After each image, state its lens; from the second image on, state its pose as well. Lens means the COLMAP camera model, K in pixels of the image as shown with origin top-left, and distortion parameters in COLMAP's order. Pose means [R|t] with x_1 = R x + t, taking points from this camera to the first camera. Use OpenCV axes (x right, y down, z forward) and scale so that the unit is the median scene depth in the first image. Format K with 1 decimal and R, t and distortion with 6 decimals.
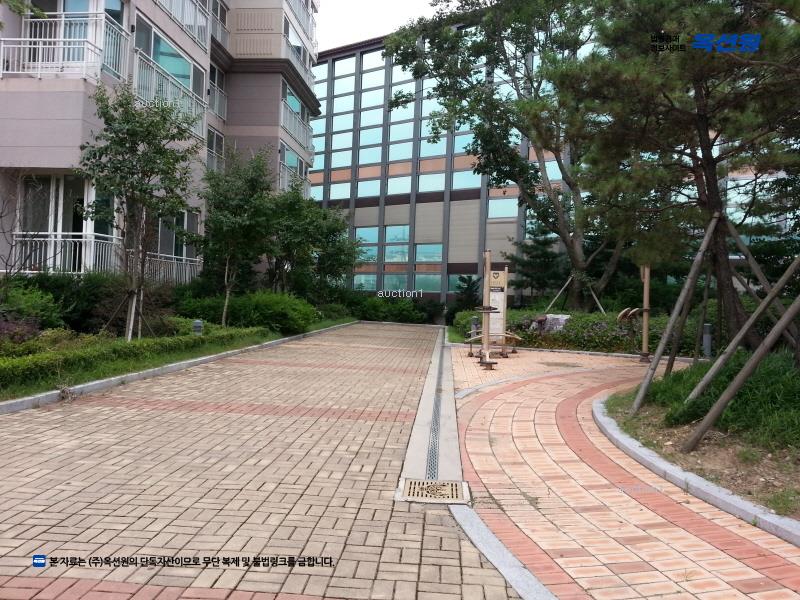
lens RADIAL K [[647.7, 0, 384.4], [0, 647.7, 296.6], [0, 0, 1]] dist [0.081731, -0.128759]
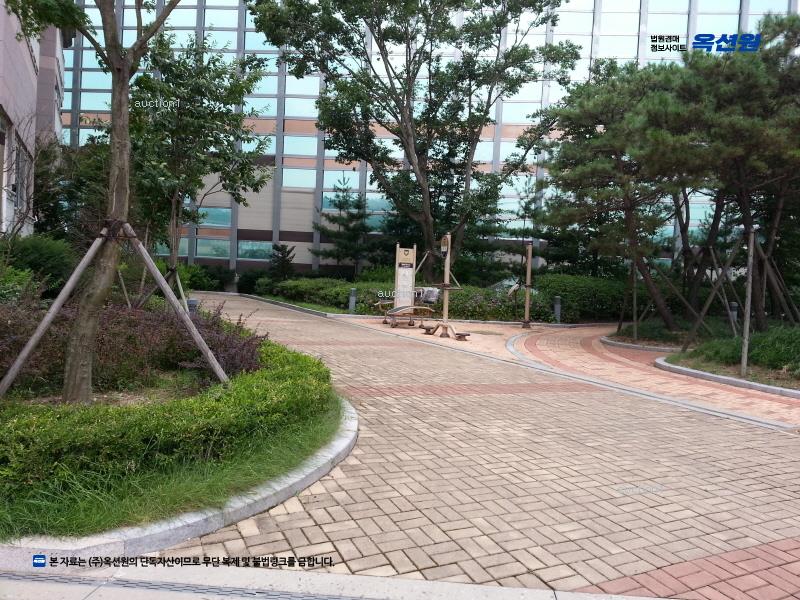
lens RADIAL K [[647.7, 0, 396.1], [0, 647.7, 295.7], [0, 0, 1]] dist [0.081731, -0.128759]
pose [[0.859580, -0.005010, 0.510976, -0.201135], [-0.024459, 0.998402, 0.050934, -0.007760], [-0.510415, -0.056280, 0.858085, 0.034248]]
